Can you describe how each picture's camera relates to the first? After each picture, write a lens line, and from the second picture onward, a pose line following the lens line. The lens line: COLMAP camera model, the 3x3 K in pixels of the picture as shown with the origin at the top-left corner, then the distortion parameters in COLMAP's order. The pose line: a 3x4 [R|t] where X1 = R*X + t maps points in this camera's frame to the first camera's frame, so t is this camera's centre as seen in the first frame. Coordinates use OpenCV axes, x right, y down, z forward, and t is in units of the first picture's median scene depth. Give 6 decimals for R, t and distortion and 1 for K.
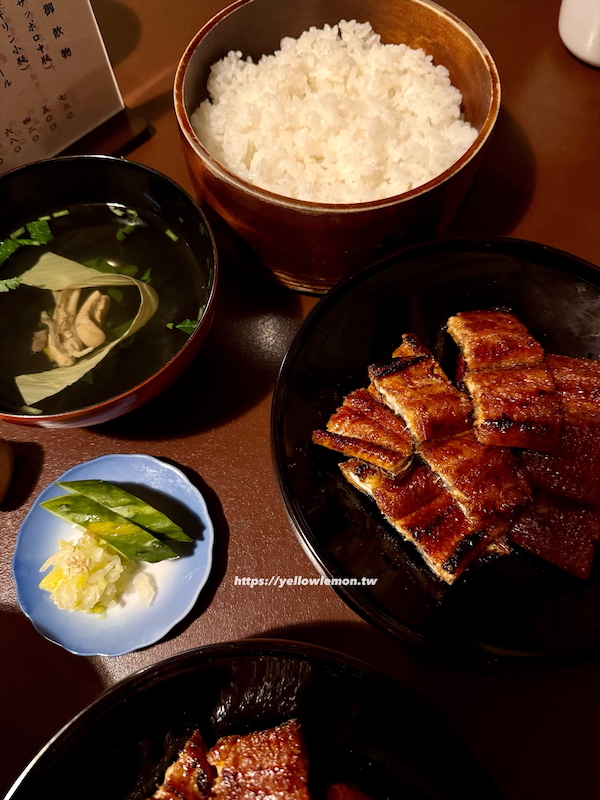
lens RADIAL K [[575.5, 0, 300.0], [0, 575.5, 400.0], [0, 0, 1]] dist [0.002801, -0.038432]
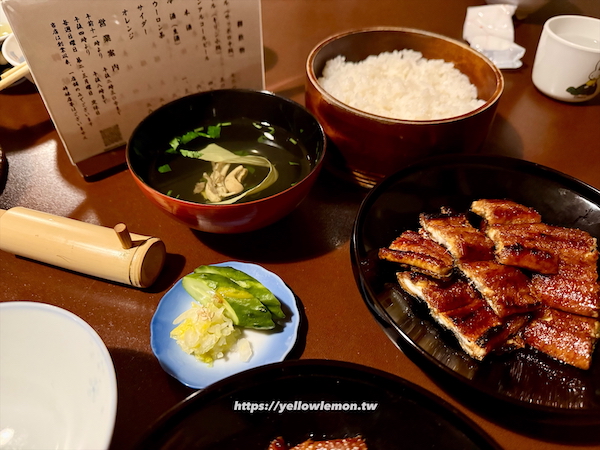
lens RADIAL K [[431.6, 0, 300.0], [0, 431.6, 225.0], [0, 0, 1]] dist [0.002801, -0.038432]
pose [[0.990489, 0.112312, -0.079486, -0.085750], [-0.132774, 0.931726, -0.338020, 0.343828], [0.036095, 0.345359, 0.937776, -0.036744]]
